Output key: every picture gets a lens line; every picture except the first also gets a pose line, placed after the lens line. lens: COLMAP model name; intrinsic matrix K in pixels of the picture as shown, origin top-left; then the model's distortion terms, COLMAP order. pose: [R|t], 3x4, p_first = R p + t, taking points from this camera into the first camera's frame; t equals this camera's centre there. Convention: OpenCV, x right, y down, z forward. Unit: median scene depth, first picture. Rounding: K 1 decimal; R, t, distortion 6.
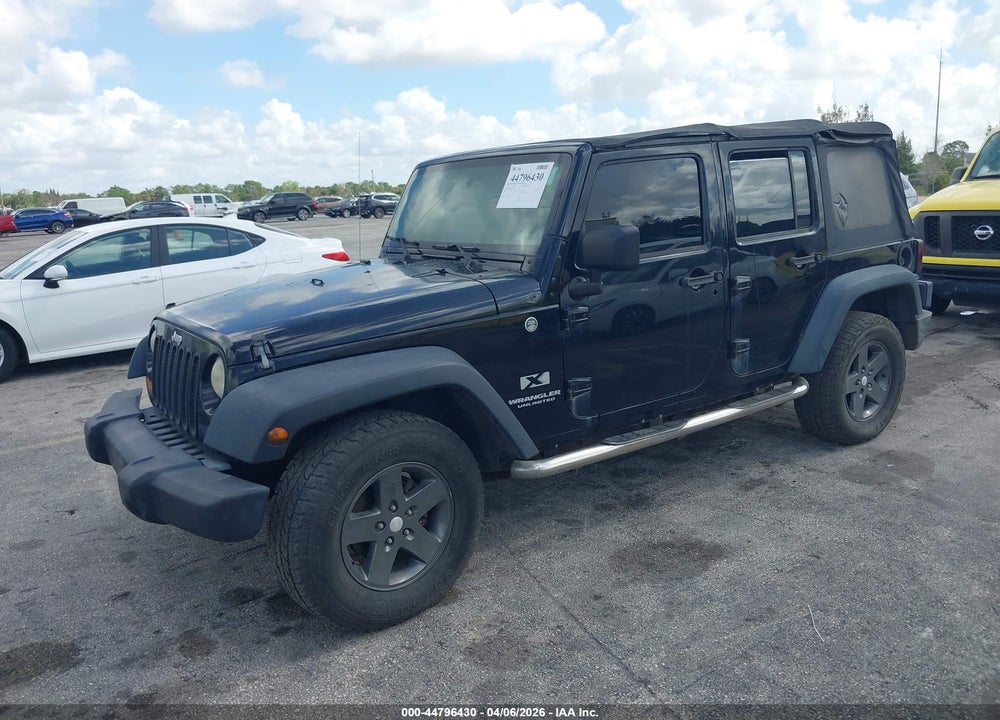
lens RADIAL K [[774.7, 0, 514.2], [0, 774.7, 396.5], [0, 0, 1]] dist [-0.004840, 0.003675]
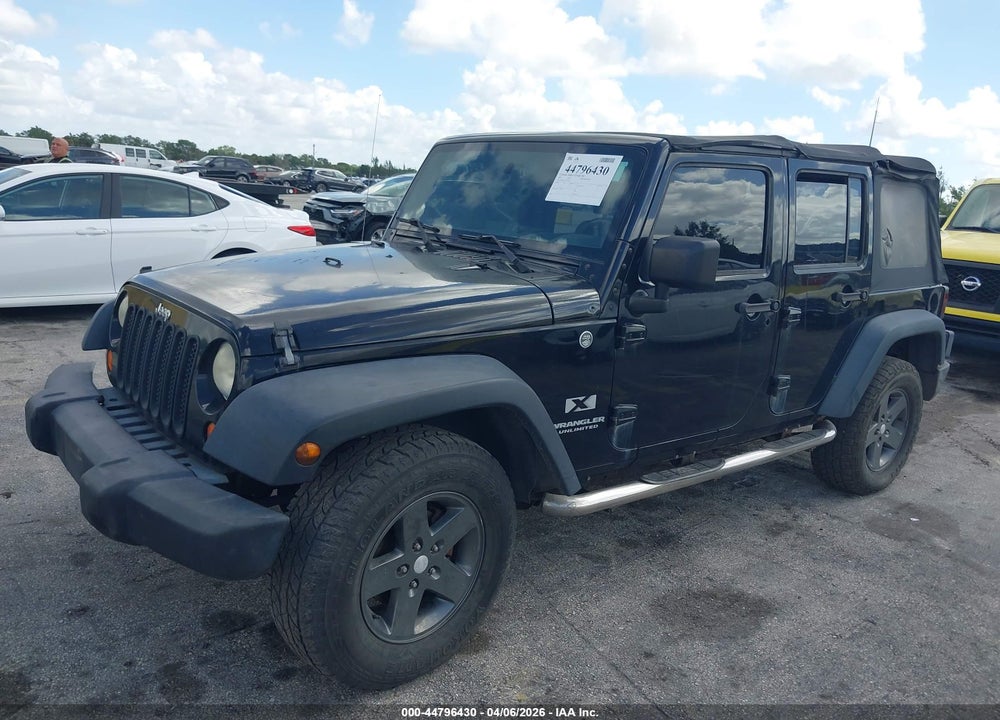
lens RADIAL K [[774.7, 0, 514.2], [0, 774.7, 396.5], [0, 0, 1]] dist [-0.004840, 0.003675]
pose [[0.990512, 0.097030, 0.097325, -0.124679], [-0.097412, 0.995244, -0.000823, -0.019461], [-0.096942, -0.008666, 0.995252, 0.133449]]
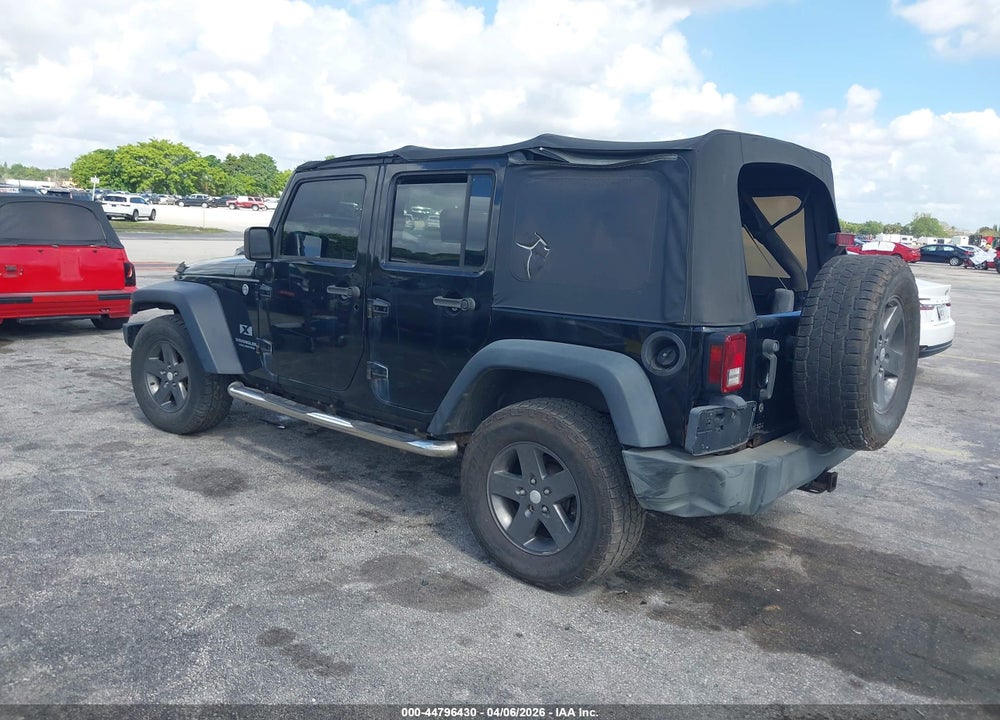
lens RADIAL K [[774.7, 0, 514.2], [0, 774.7, 396.5], [0, 0, 1]] dist [-0.004840, 0.003675]
pose [[0.249512, 0.268637, -0.930364, 1.423690], [-0.309849, 0.932390, 0.186125, -0.306087], [0.917463, 0.241832, 0.315879, 0.971103]]
